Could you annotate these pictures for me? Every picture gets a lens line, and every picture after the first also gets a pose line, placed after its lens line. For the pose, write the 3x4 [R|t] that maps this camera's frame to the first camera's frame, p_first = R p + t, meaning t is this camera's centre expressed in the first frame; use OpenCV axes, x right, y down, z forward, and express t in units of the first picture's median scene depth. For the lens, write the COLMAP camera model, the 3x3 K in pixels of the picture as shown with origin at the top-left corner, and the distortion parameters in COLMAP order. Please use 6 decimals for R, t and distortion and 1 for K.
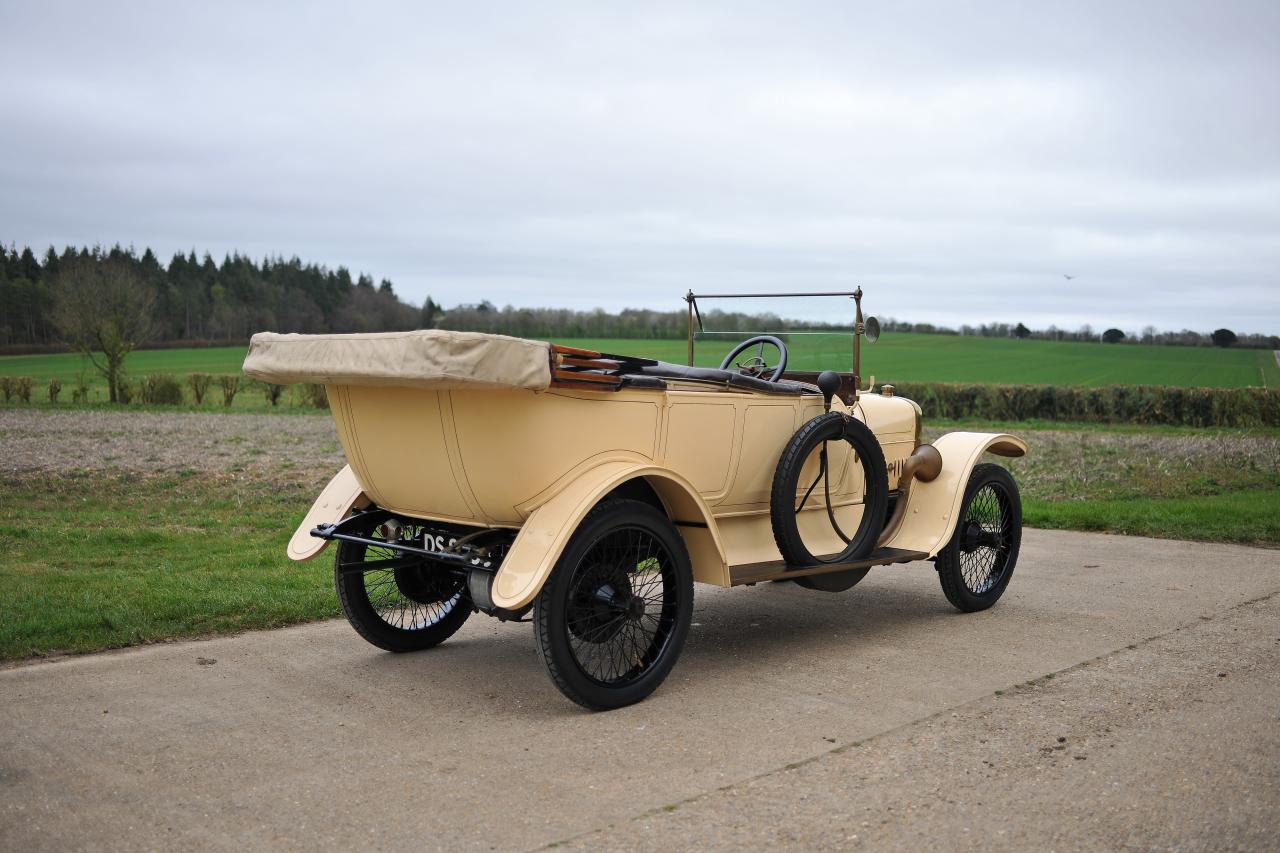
lens RADIAL K [[1401.1, 0, 641.8], [0, 1401.1, 424.0], [0, 0, 1]] dist [-0.080924, 0.000000]
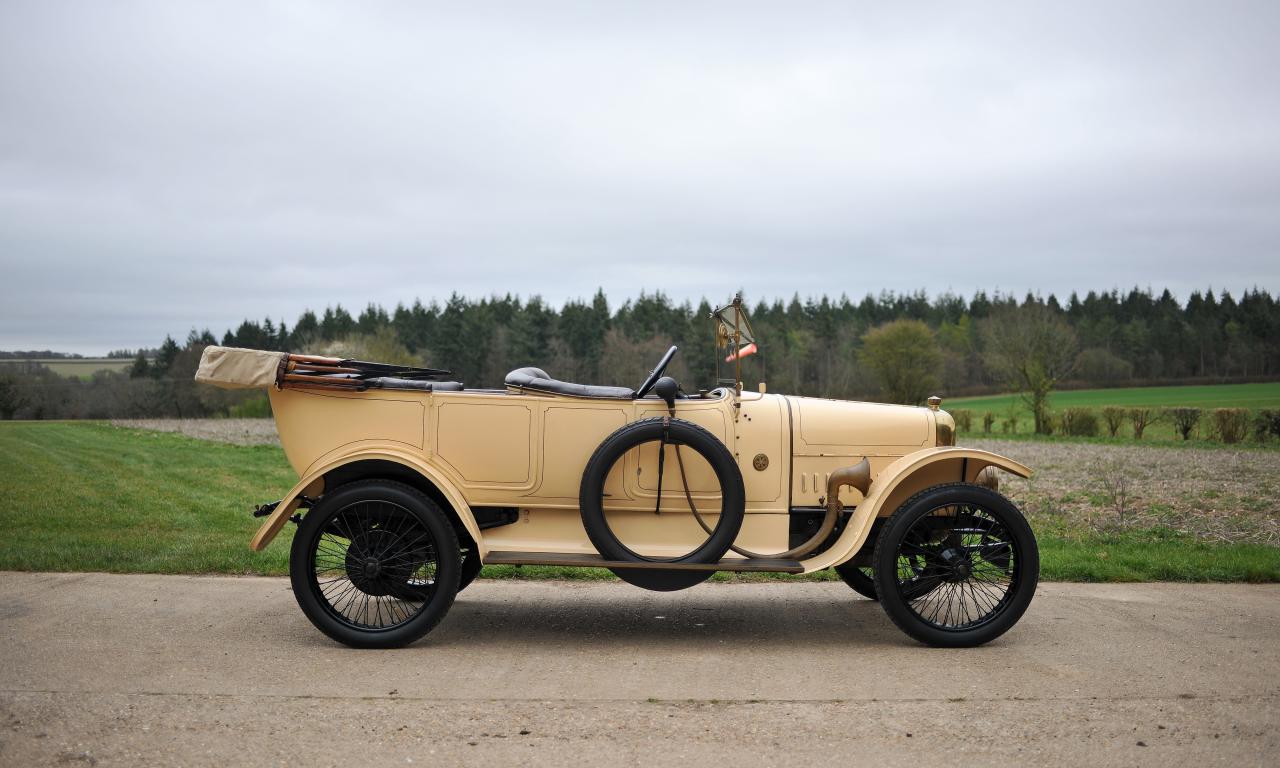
lens RADIAL K [[1321.8, 0, 632.3], [0, 1321.8, 386.9], [0, 0, 1]] dist [-0.007813, 0.000000]
pose [[0.693692, -0.007917, -0.720228, 0.142641], [-0.032445, 0.998581, -0.042226, 0.002019], [0.719540, 0.052659, 0.692451, 0.053099]]
